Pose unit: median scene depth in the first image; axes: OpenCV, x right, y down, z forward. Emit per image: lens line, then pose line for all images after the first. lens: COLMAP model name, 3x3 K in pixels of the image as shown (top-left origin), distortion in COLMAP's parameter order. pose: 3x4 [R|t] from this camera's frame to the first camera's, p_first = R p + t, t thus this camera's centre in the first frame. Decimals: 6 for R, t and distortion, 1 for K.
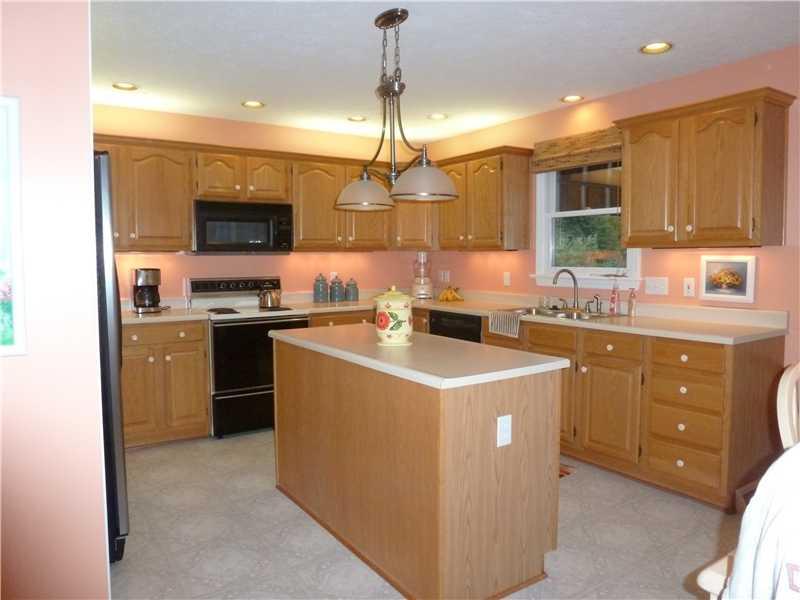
lens RADIAL K [[581.4, 0, 400.0], [0, 581.4, 300.0], [0, 0, 1]] dist [-0.082410, 0.001056]
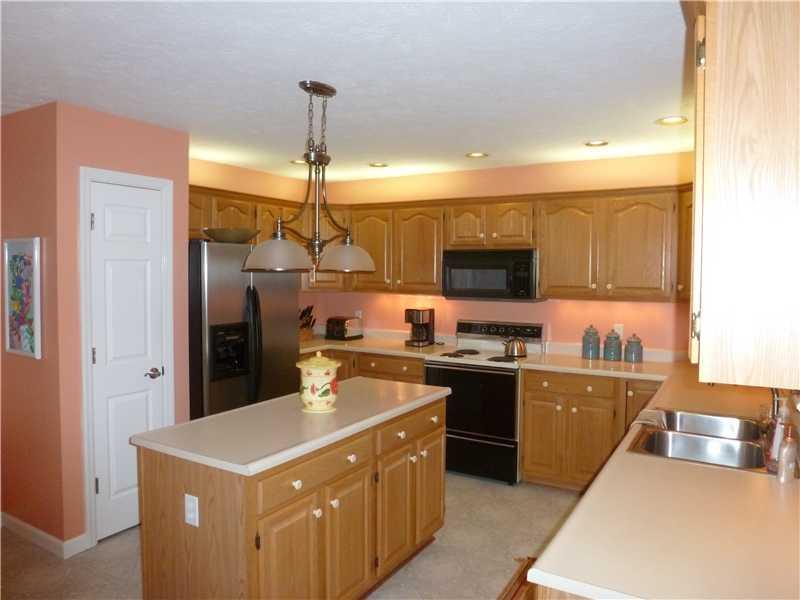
lens RADIAL K [[585.4, 0, 400.0], [0, 585.4, 300.0], [0, 0, 1]] dist [0.000025, 0.000405]
pose [[0.432418, 0.049167, -0.900332, 0.594467], [-0.074091, 0.997073, 0.018865, -0.088134], [0.898624, 0.058548, 0.434795, 0.415374]]
